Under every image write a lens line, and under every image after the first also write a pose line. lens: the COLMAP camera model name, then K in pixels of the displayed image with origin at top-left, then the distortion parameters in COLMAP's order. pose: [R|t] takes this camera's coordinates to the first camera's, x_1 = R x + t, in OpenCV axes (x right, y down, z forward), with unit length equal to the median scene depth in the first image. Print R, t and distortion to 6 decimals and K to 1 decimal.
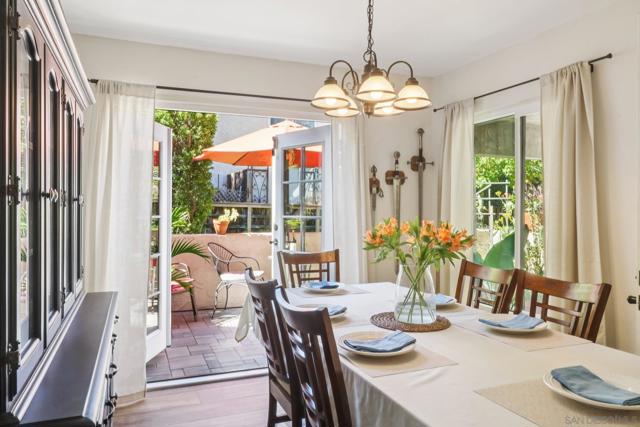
lens RADIAL K [[469.2, 0, 319.4], [0, 469.2, 213.2], [0, 0, 1]] dist [0.012194, -0.006652]
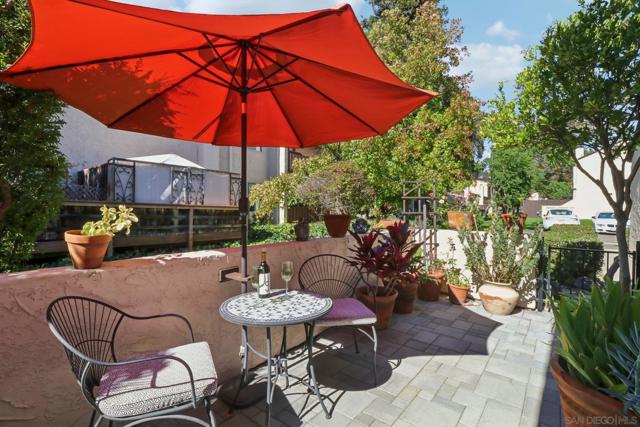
lens RADIAL K [[296.3, 0, 318.6], [0, 296.3, 212.8], [0, 0, 1]] dist [-0.009971, -0.006641]
pose [[0.874901, -0.005566, 0.484270, -0.140859], [0.004698, 0.999984, 0.003006, -0.002106], [-0.484279, -0.000355, 0.874913, 0.605492]]
